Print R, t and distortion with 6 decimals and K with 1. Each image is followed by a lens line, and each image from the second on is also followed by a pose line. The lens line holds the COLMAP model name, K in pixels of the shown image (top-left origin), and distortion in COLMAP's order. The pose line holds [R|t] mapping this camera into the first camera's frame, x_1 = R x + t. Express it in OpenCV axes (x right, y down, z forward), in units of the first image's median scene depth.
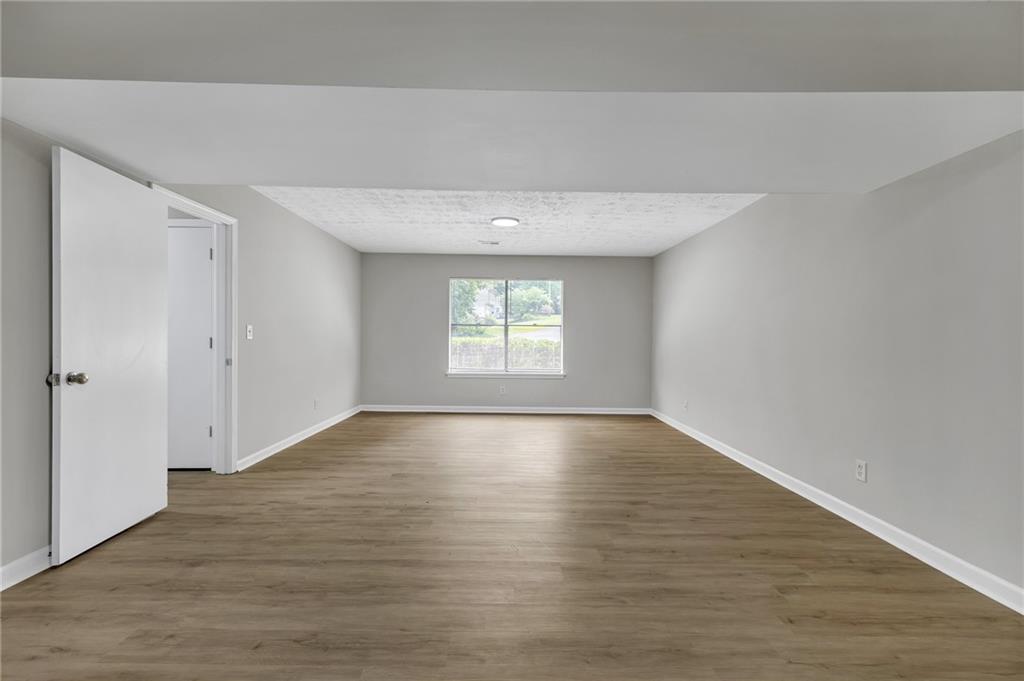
lens RADIAL K [[441.8, 0, 509.2], [0, 441.8, 329.4], [0, 0, 1]] dist [0.001664, 0.000353]
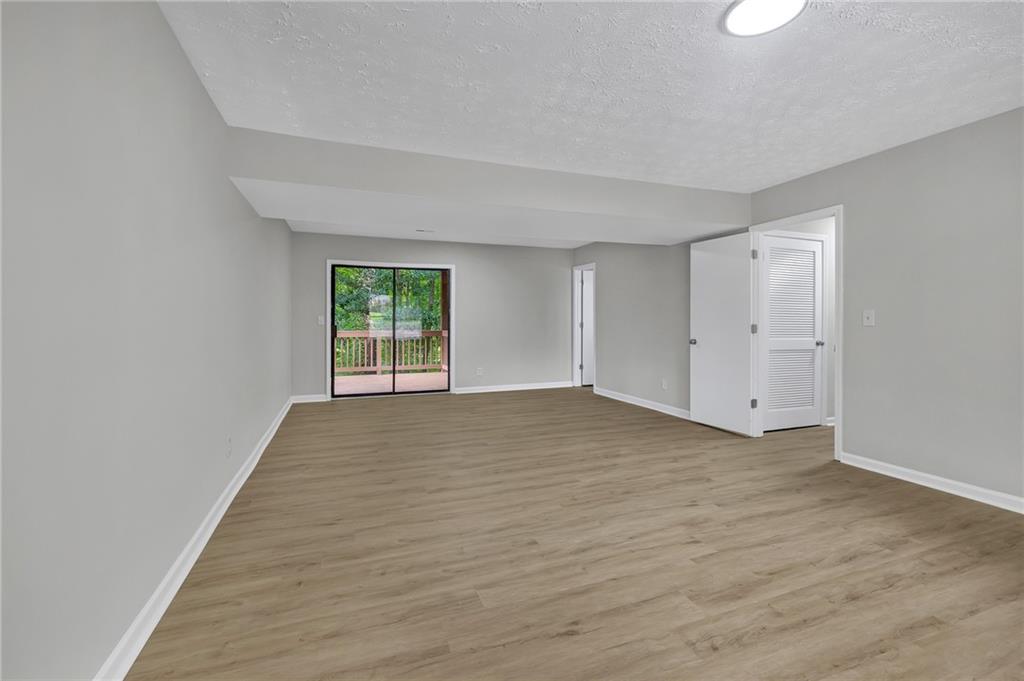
lens RADIAL K [[441.8, 0, 509.2], [0, 441.8, 329.4], [0, 0, 1]] dist [0.001664, 0.000353]
pose [[-0.939418, -0.006840, -0.342704, 0.420692], [-0.005080, 0.999969, -0.006032, 0.040650], [0.342735, -0.003926, -0.939424, 1.718482]]
